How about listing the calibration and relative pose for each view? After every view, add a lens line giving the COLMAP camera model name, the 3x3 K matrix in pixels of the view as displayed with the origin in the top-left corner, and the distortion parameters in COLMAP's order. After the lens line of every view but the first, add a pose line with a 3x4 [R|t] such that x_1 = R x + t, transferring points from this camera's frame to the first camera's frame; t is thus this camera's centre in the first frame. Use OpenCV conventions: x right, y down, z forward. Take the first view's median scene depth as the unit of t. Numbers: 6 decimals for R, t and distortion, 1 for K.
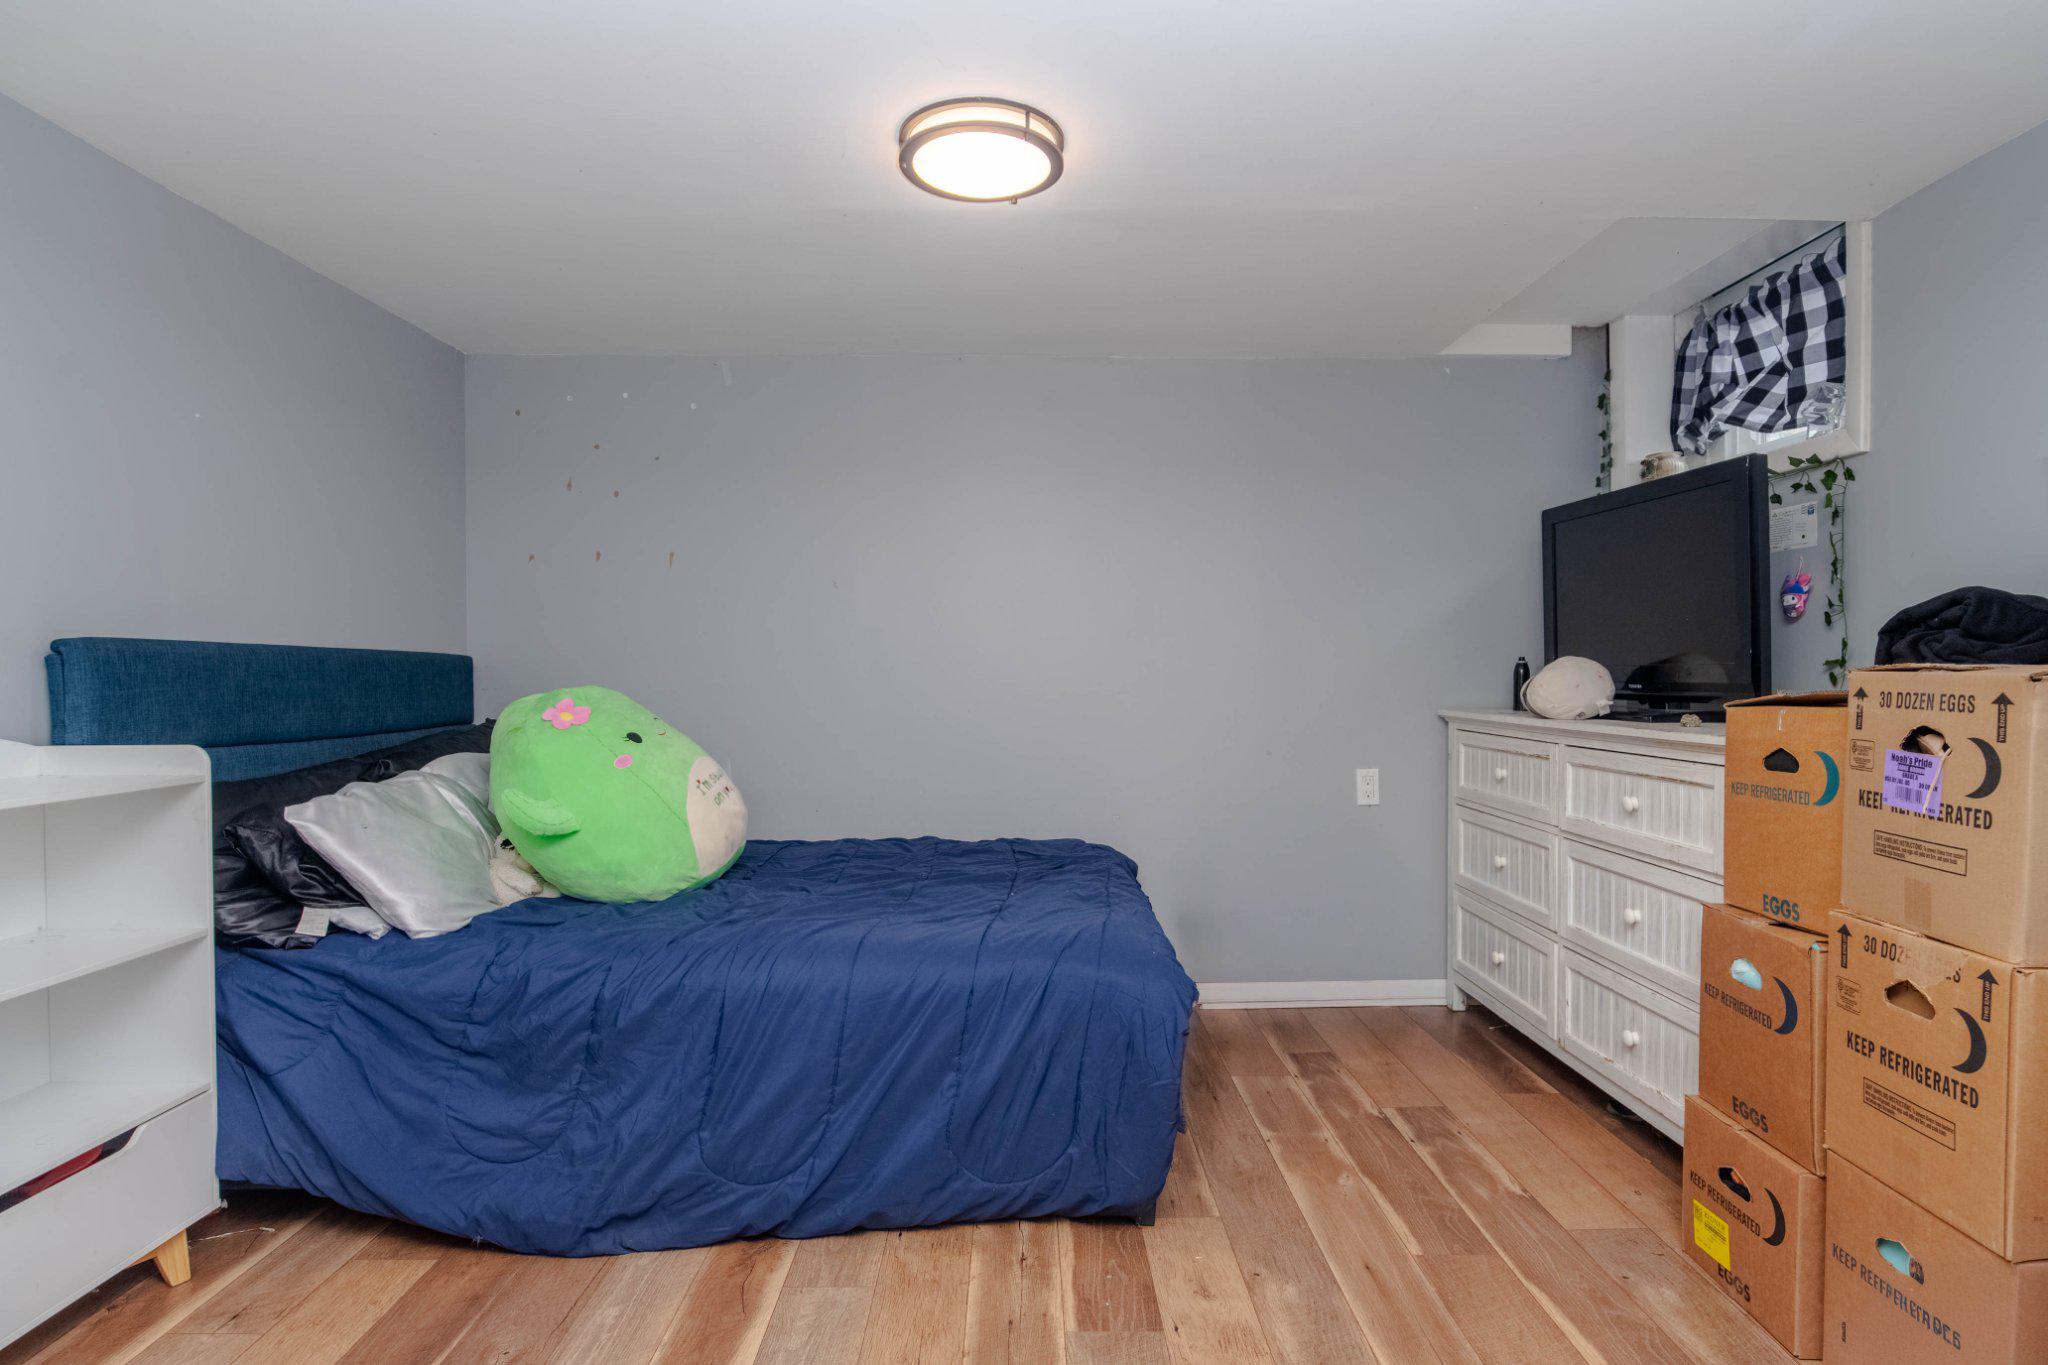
lens RADIAL K [[1040.6, 0, 1034.0], [0, 1040.6, 684.6], [0, 0, 1]] dist [0.000813, -0.001314]
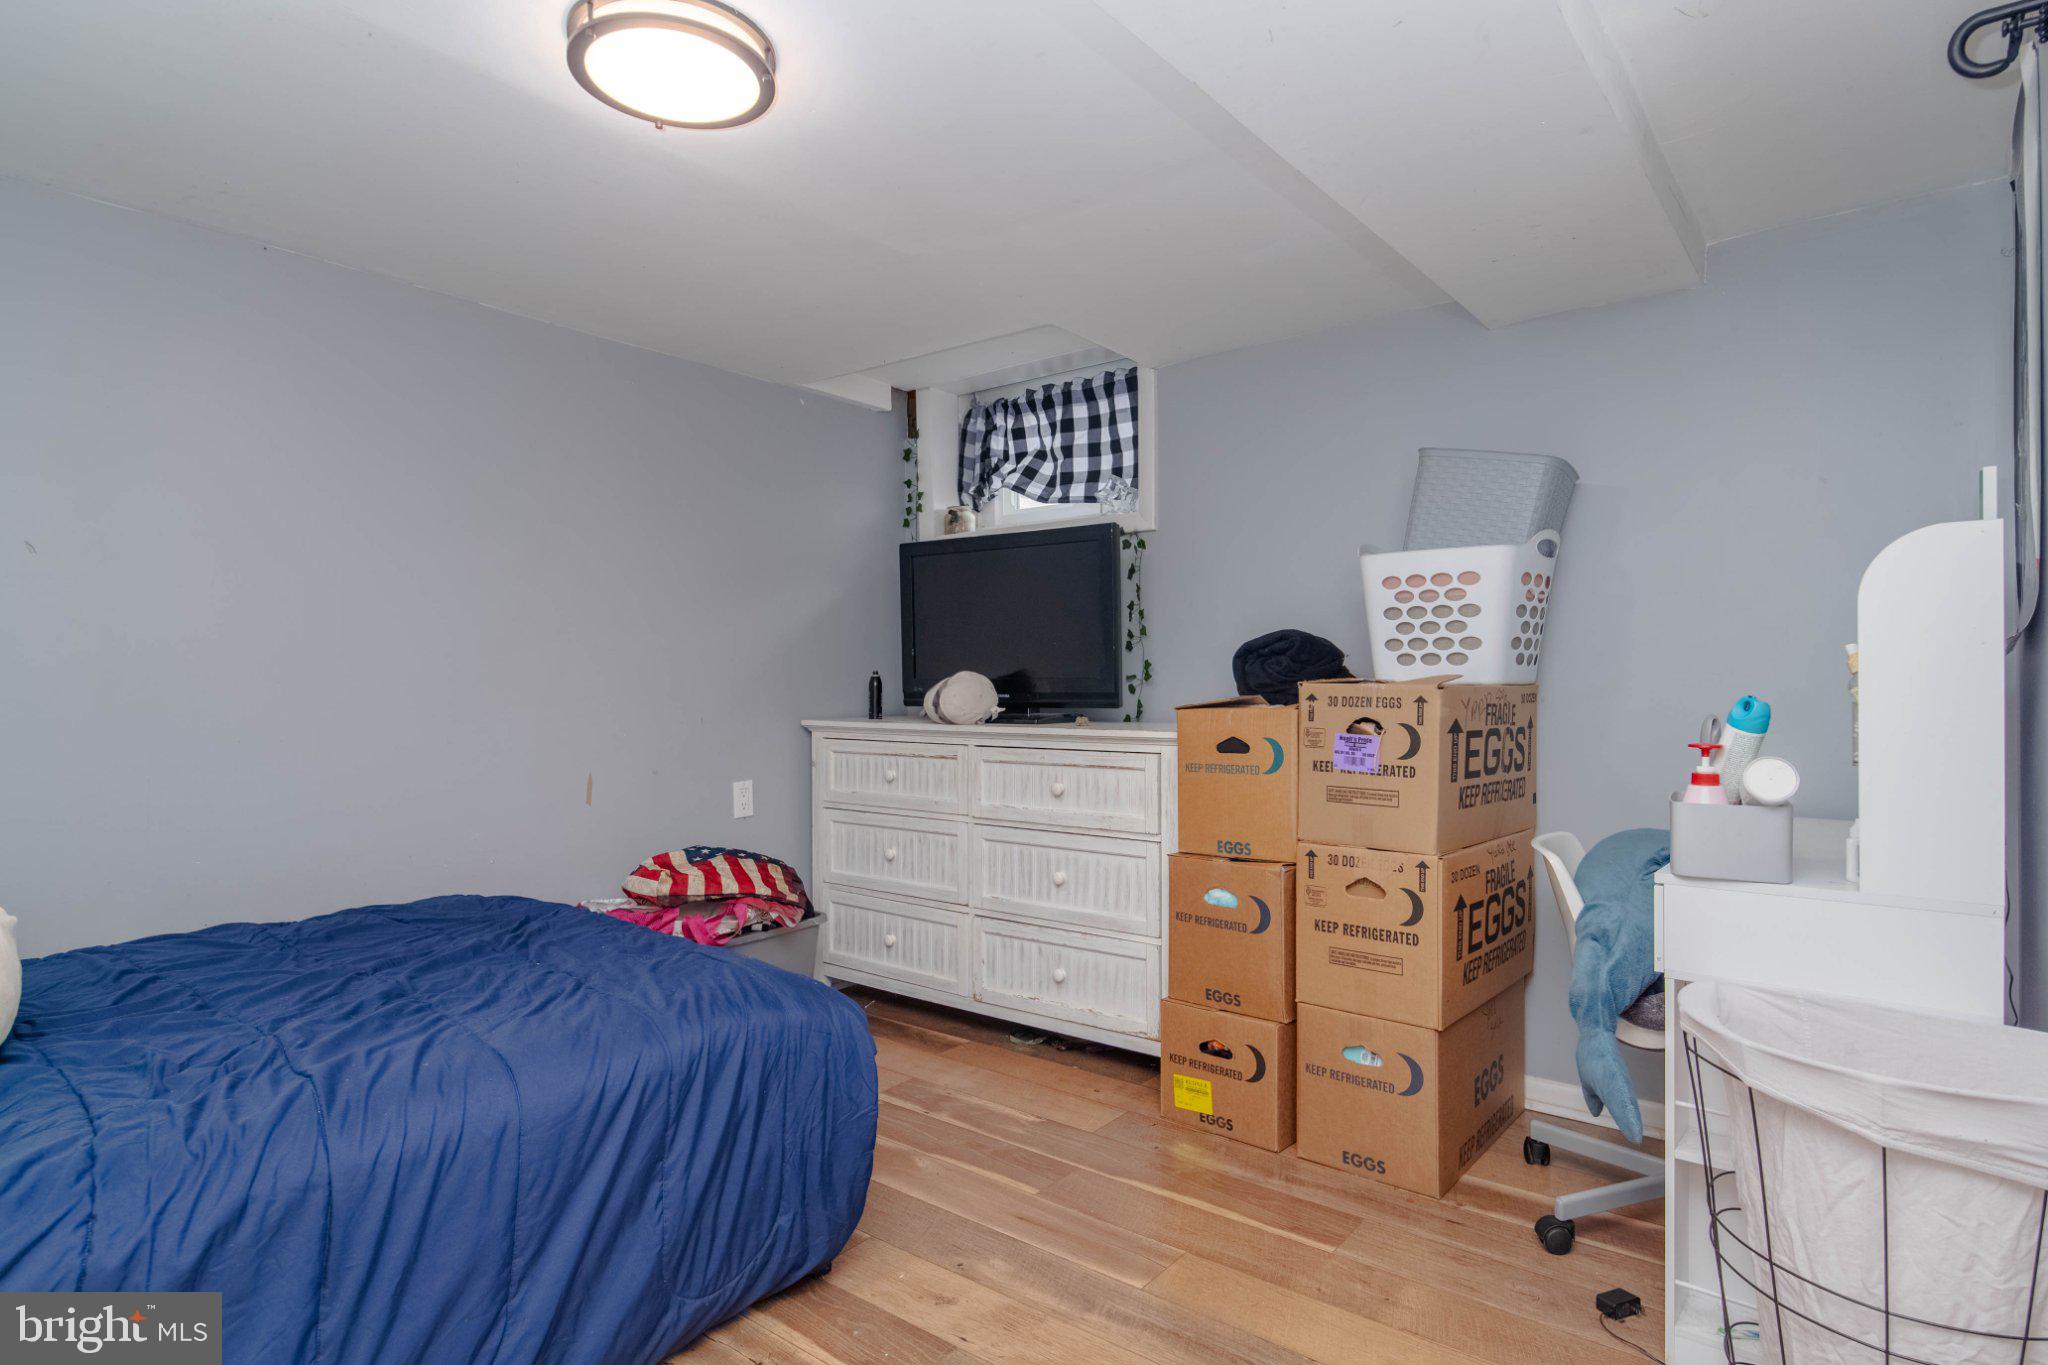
lens RADIAL K [[1040.6, 0, 1034.0], [0, 1040.6, 684.6], [0, 0, 1]] dist [0.000813, -0.001314]
pose [[0.651028, -0.002752, 0.759049, -0.386250], [0.011945, 0.999907, -0.006620, -0.003292], [-0.758960, 0.013376, 0.651000, 0.191605]]
